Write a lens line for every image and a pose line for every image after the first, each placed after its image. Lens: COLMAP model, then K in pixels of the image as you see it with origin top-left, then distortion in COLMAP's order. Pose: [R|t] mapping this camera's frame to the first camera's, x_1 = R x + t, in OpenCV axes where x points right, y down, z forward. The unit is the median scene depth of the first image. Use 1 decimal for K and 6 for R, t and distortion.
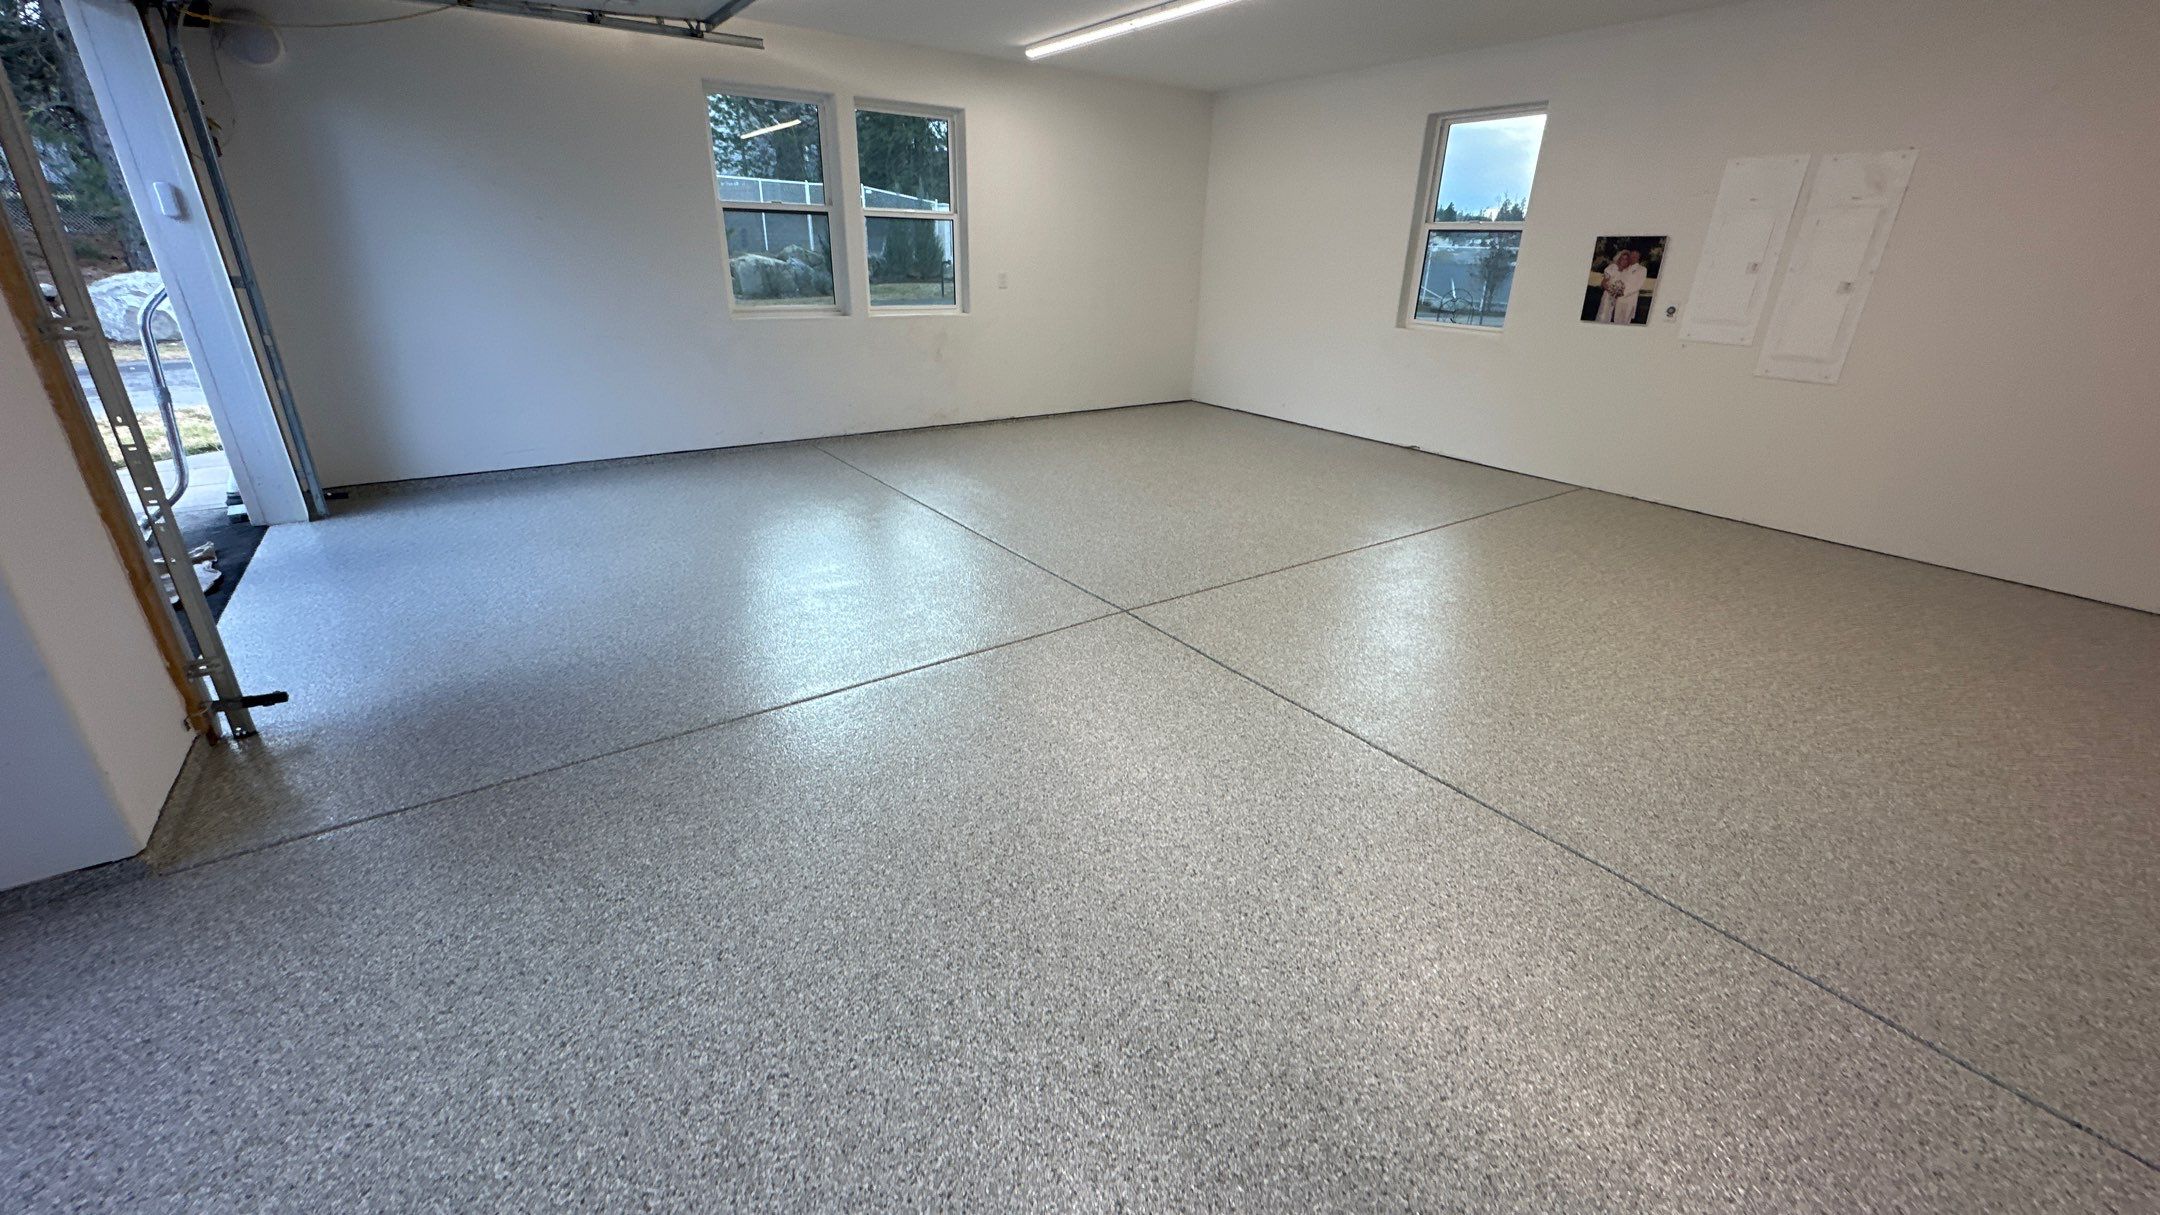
lens RADIAL K [[862.6, 0, 1080.0], [0, 862.6, 607.5], [0, 0, 1]] dist [-0.002887, 0.000868]
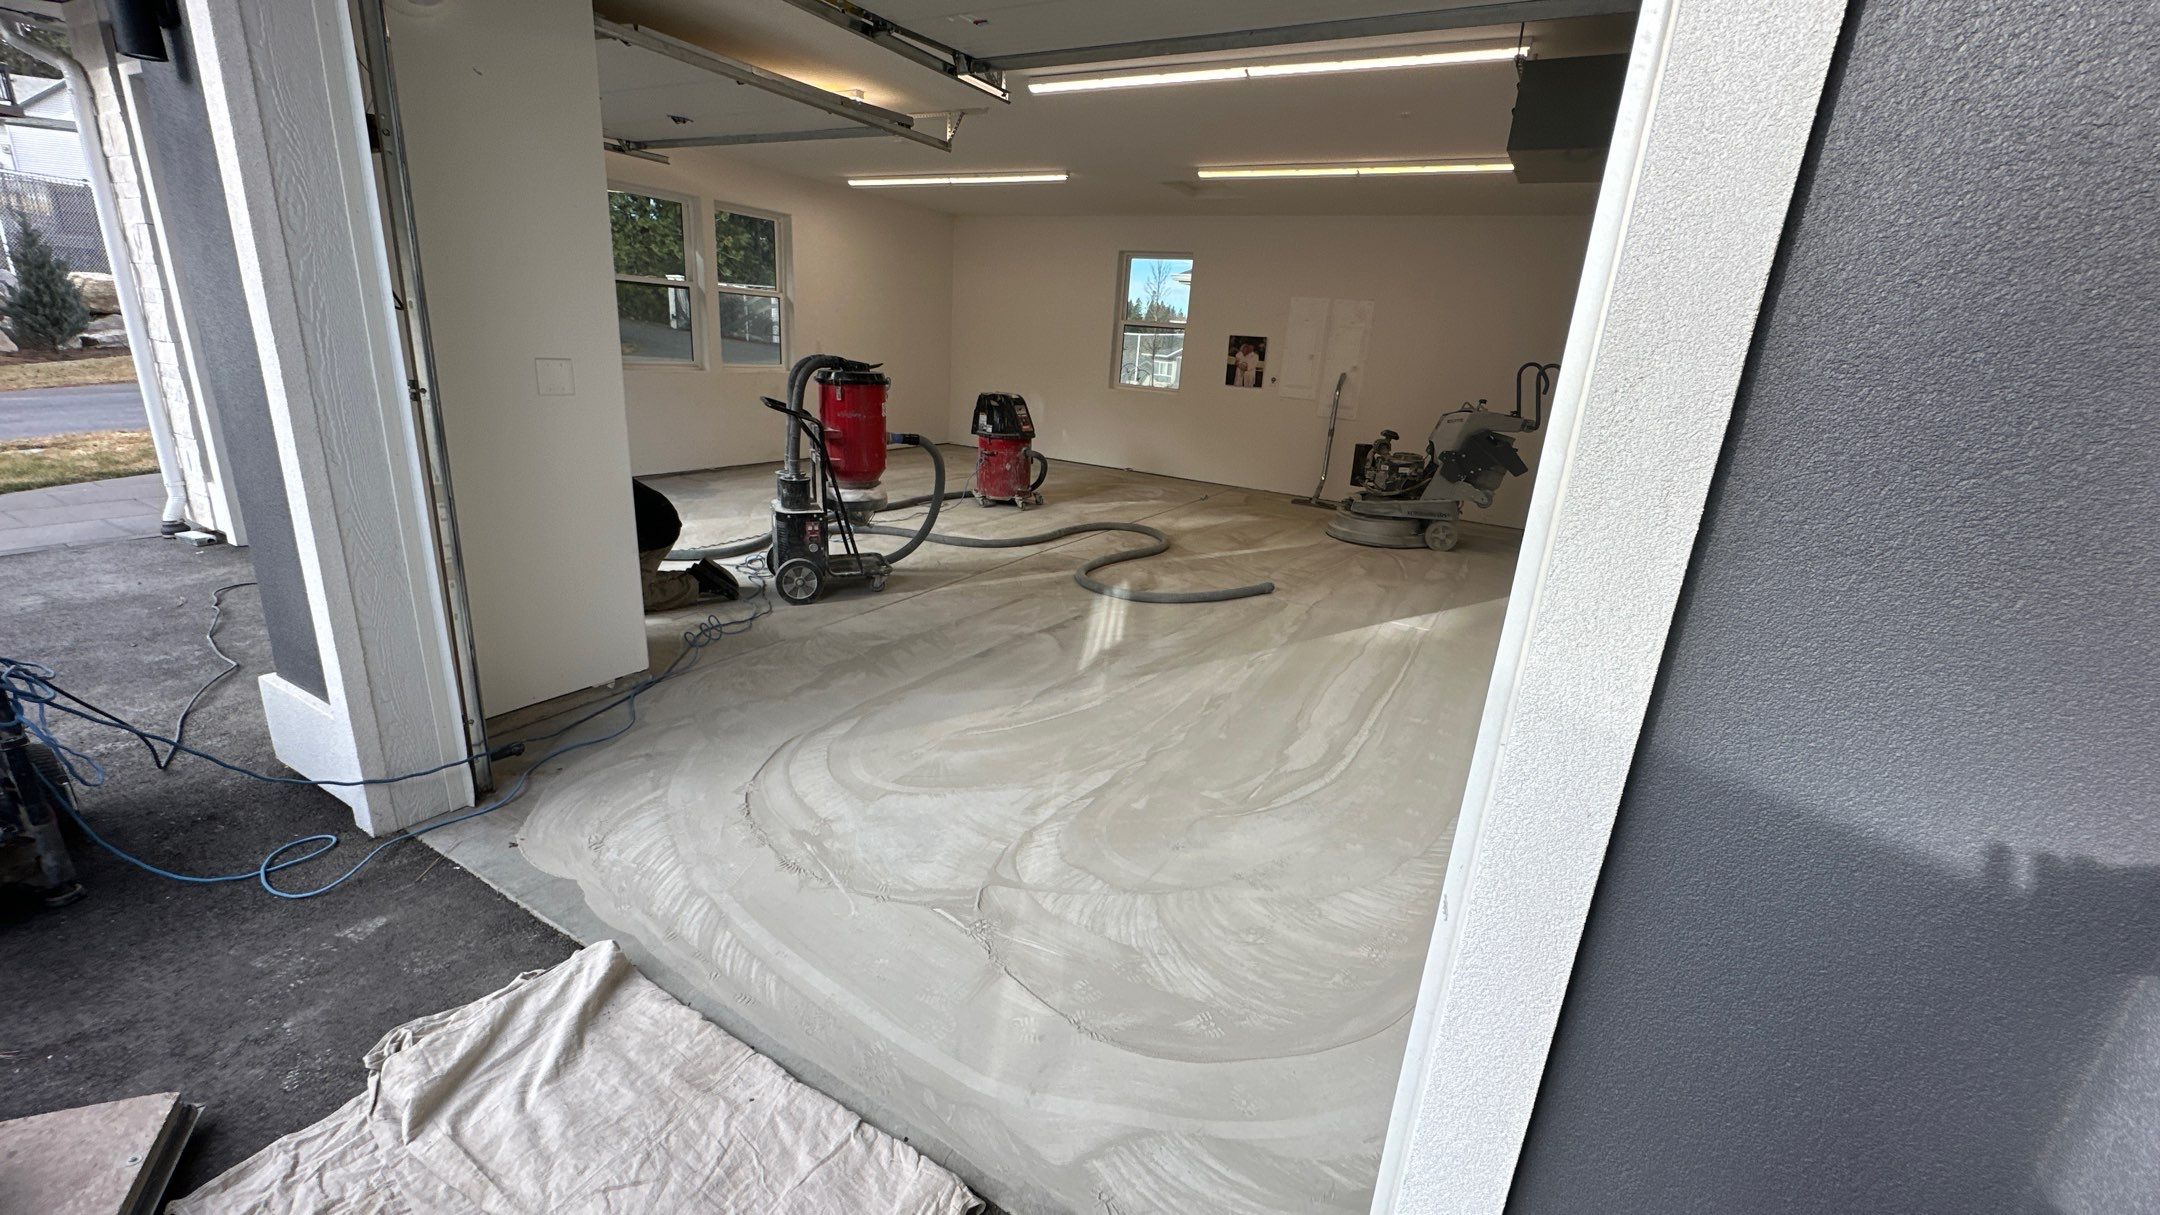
lens RADIAL K [[862.6, 0, 1080.0], [0, 862.6, 607.5], [0, 0, 1]] dist [-0.002887, 0.000868]
pose [[0.904748, -0.089203, 0.416501, -0.410840], [0.118877, 0.991852, -0.045804, 0.135632], [-0.409022, 0.090953, 0.907981, -0.353477]]
